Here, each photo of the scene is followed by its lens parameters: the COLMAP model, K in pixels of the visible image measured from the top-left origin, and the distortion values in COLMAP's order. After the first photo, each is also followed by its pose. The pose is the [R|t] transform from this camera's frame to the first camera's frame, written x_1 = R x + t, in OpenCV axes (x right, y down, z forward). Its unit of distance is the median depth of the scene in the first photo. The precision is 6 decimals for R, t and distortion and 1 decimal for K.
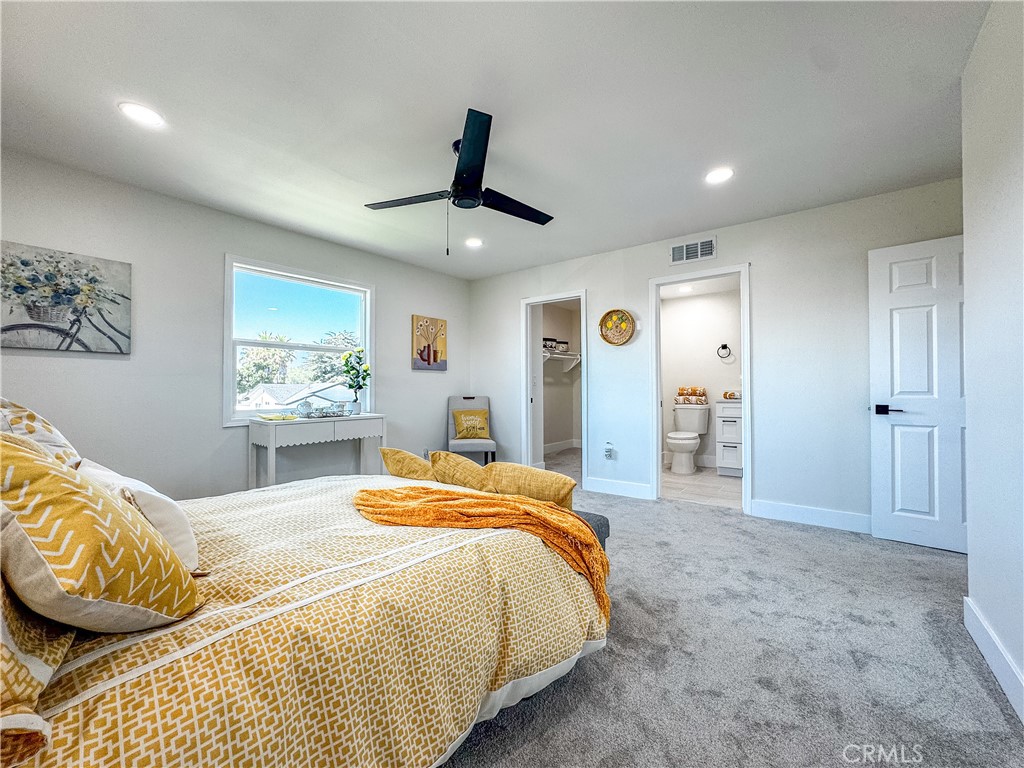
lens RADIAL K [[415.0, 0, 512.0], [0, 415.0, 384.0], [0, 0, 1]] dist [-0.040574, 0.022437]
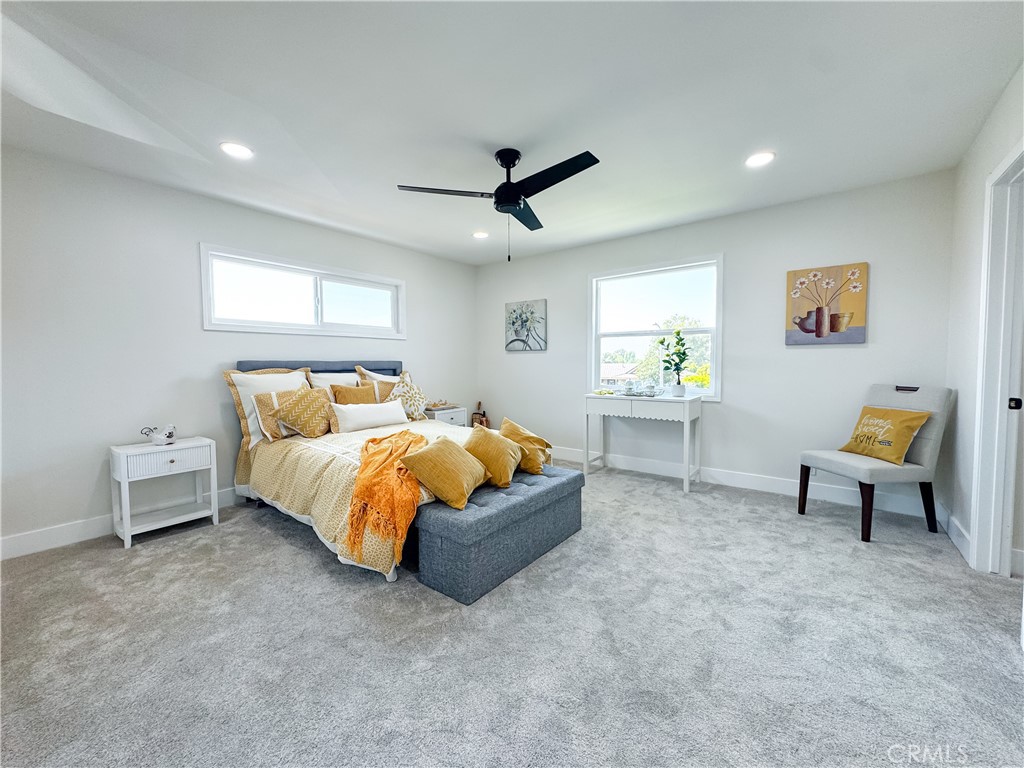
lens RADIAL K [[415.0, 0, 512.0], [0, 415.0, 384.0], [0, 0, 1]] dist [-0.040574, 0.022437]
pose [[-0.019004, 0.053453, -0.998390, 0.945499], [0.017680, 0.998432, 0.053118, -0.025066], [0.999663, -0.016642, -0.019919, 0.949319]]
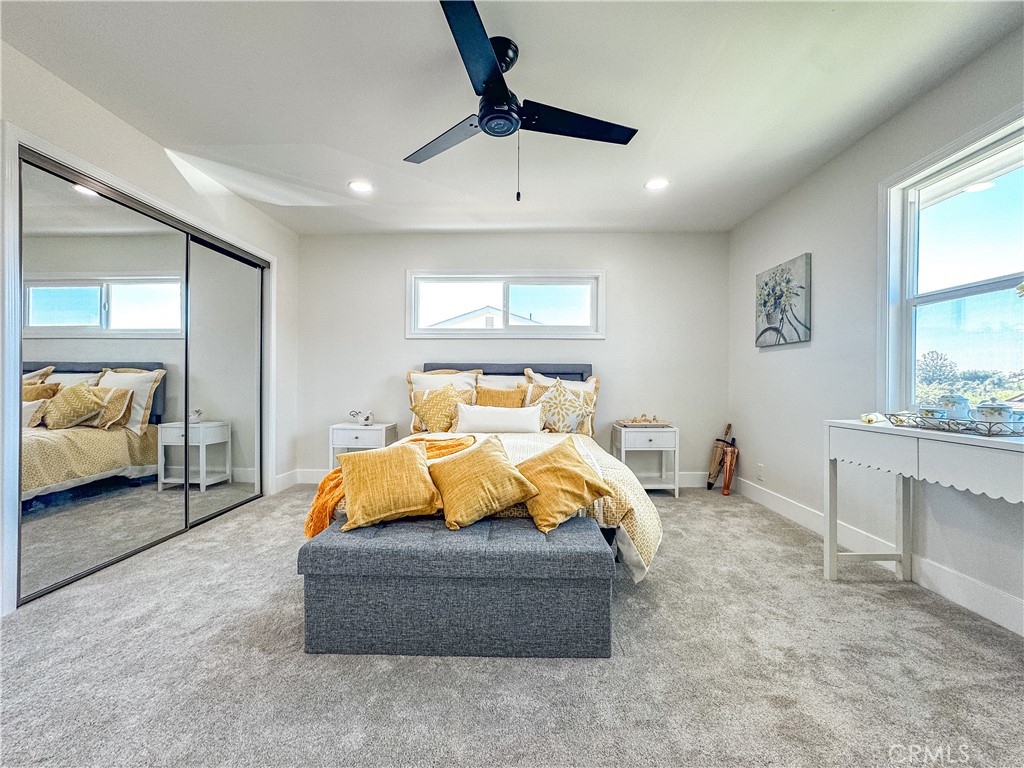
lens RADIAL K [[420.1, 0, 509.7], [0, 420.1, 385.5], [0, 0, 1]] dist [-0.039483, 0.013802]
pose [[-0.817367, 0.002220, -0.576114, 0.294048], [0.002179, 0.999997, 0.000763, 0.038952], [0.576114, -0.000632, -0.817369, 1.518832]]
